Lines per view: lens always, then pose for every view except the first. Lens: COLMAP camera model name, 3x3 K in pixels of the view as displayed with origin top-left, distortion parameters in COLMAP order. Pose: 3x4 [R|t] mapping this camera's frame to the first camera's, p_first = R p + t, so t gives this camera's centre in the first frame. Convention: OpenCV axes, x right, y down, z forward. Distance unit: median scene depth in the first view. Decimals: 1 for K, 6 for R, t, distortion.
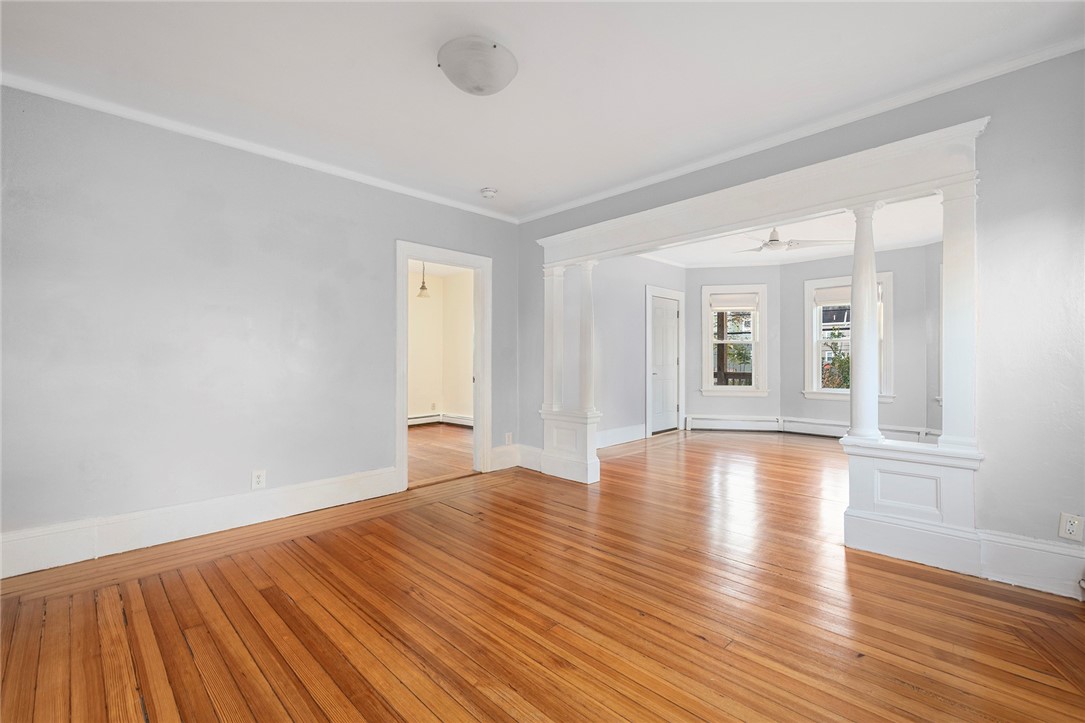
lens RADIAL K [[478.4, 0, 547.3], [0, 478.4, 359.8], [0, 0, 1]] dist [0.005373, -0.001806]
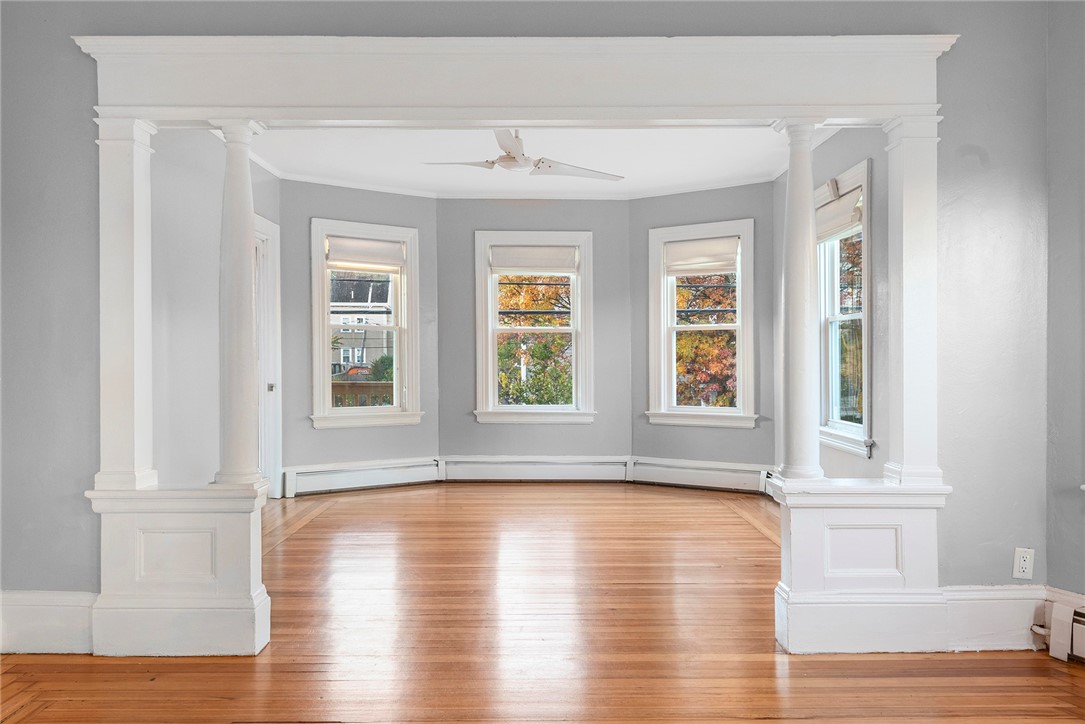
lens RADIAL K [[839.8, 0, 541.8], [0, 839.8, 365.2], [0, 0, 1]] dist [0.032975, -0.022106]
pose [[0.692504, -0.002071, 0.721411, -0.221551], [-0.002094, 0.999986, 0.004881, 0.001468], [-0.721411, -0.004890, 0.692489, 0.250877]]
